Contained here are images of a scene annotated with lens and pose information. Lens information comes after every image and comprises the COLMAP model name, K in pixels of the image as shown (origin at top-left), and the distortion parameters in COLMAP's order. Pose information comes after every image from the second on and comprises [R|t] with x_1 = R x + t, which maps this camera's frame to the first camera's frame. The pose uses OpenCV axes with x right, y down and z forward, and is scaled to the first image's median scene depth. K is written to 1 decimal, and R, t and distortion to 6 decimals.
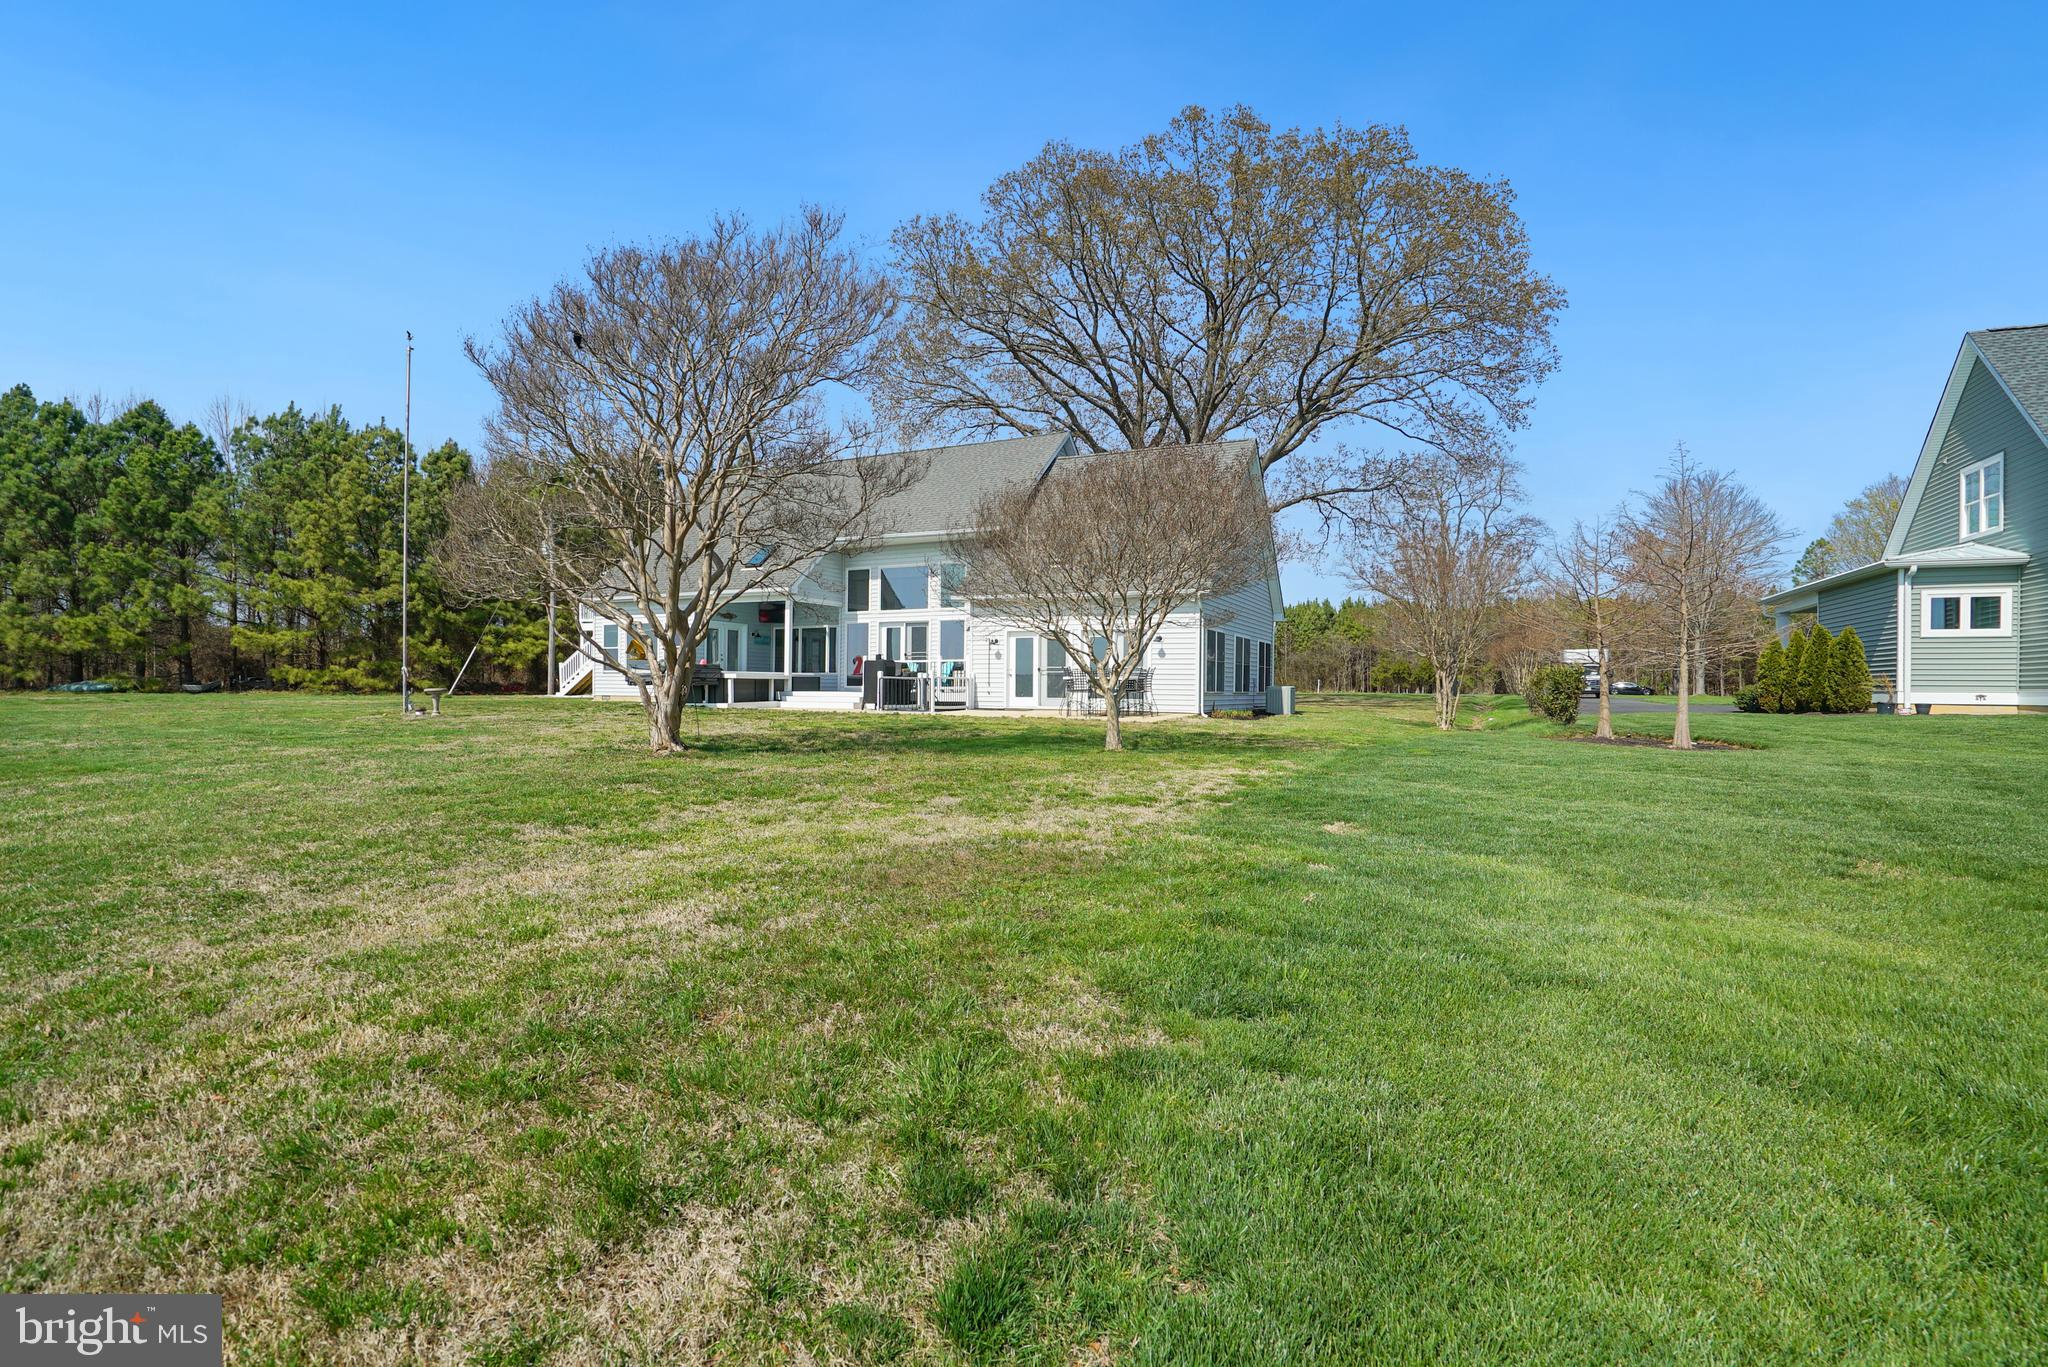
lens RADIAL K [[976.3, 0, 1012.5], [0, 976.3, 684.4], [0, 0, 1]] dist [-0.037410, 0.013310]
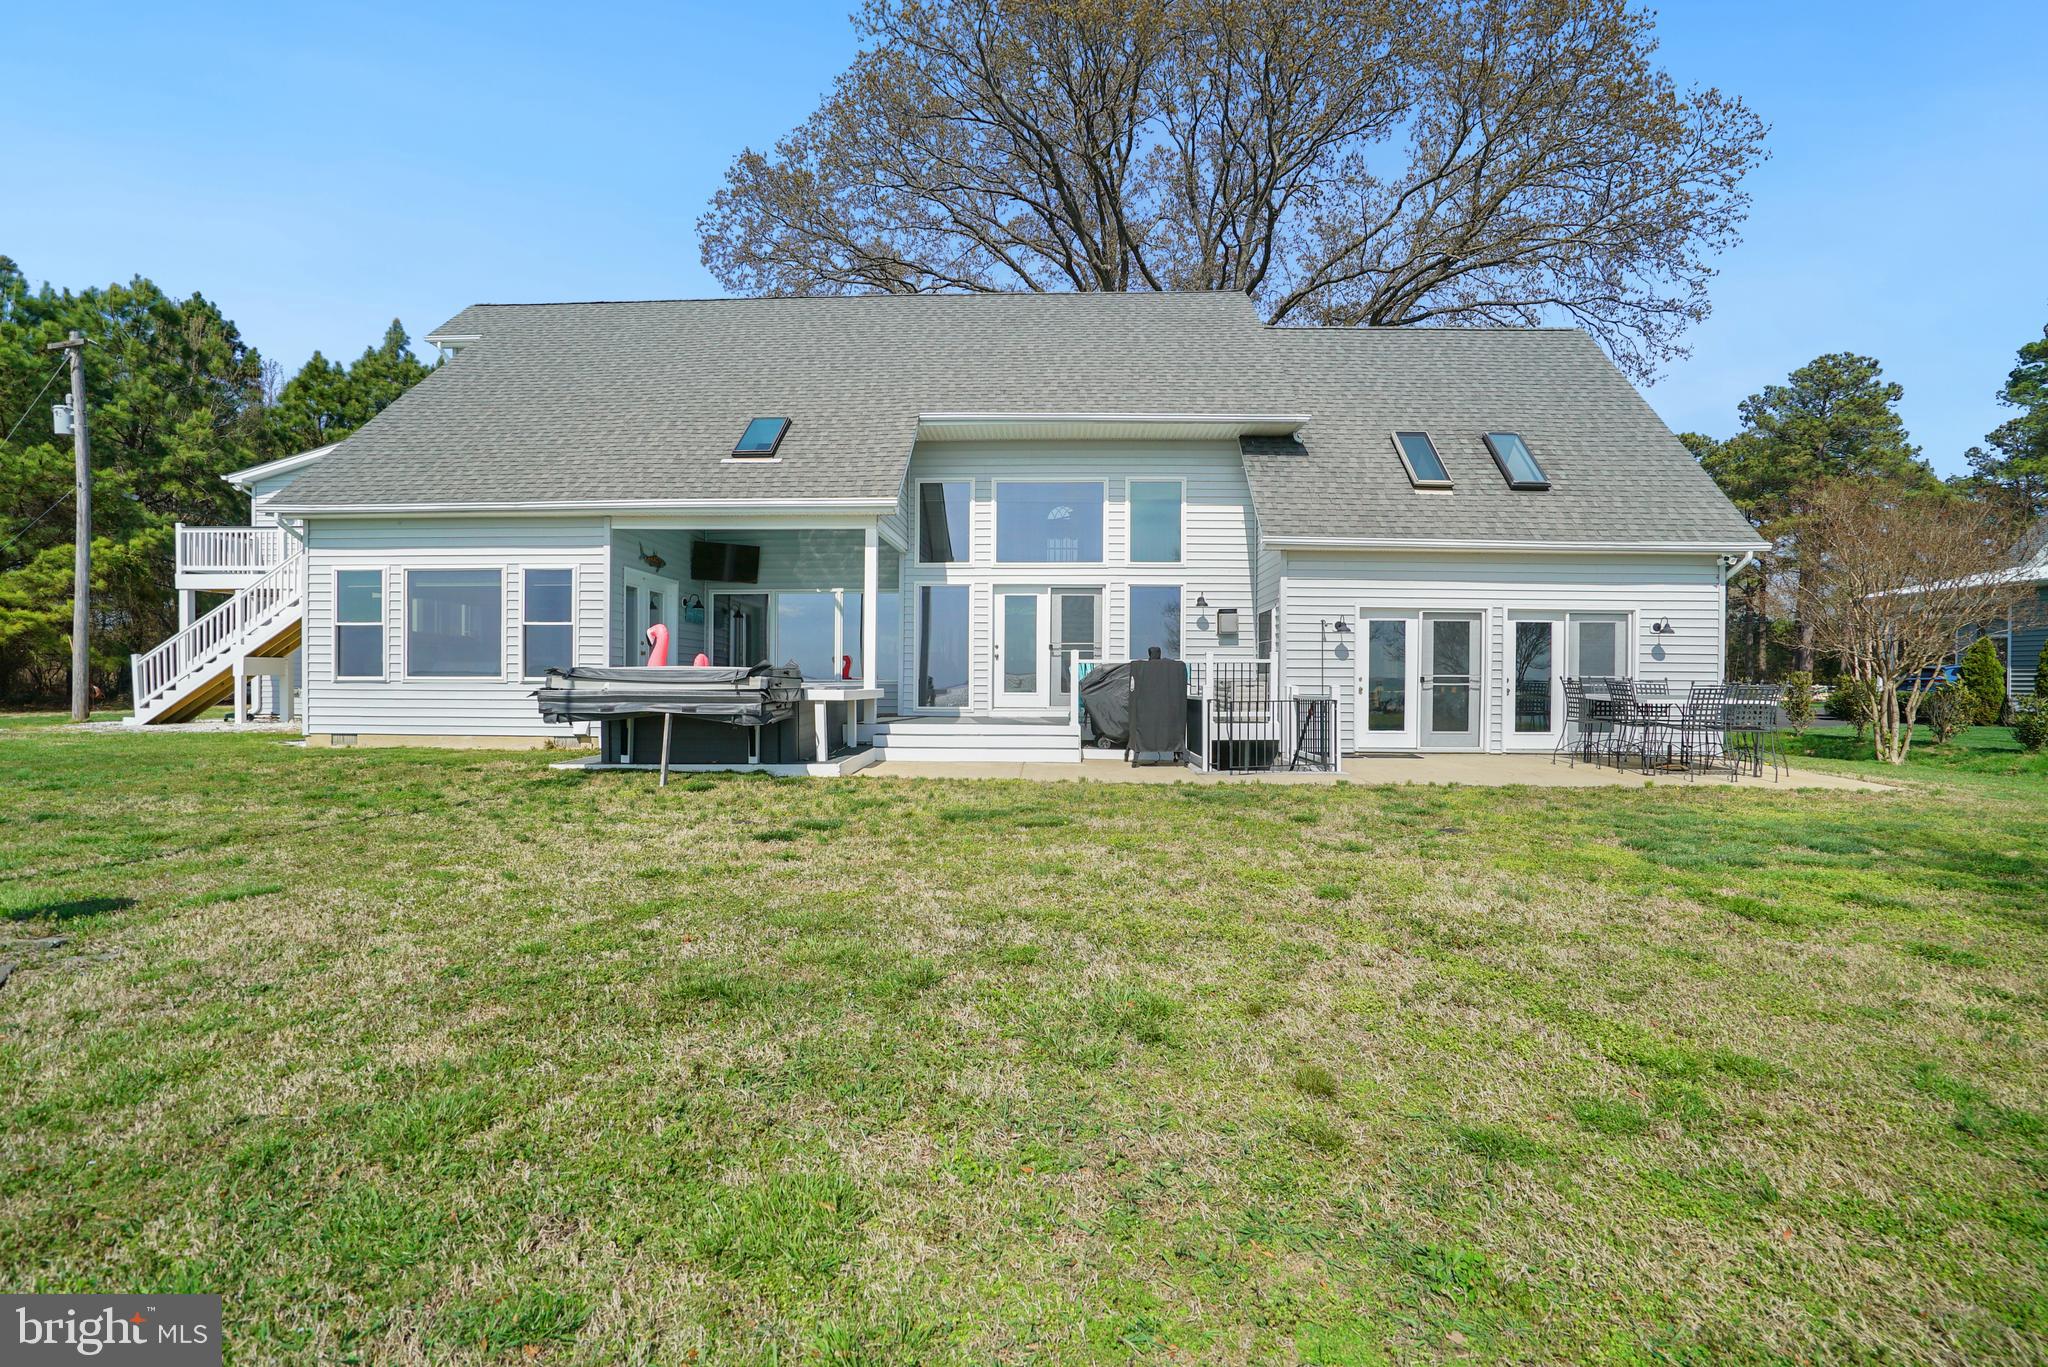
lens RADIAL K [[976.3, 0, 1013.7], [0, 976.3, 692.5], [0, 0, 1]] dist [-0.037410, 0.013310]
pose [[0.915446, -0.007356, 0.402375, -0.350802], [0.000656, 0.999859, 0.016785, -0.015346], [-0.402441, -0.015101, 0.915321, 0.534474]]
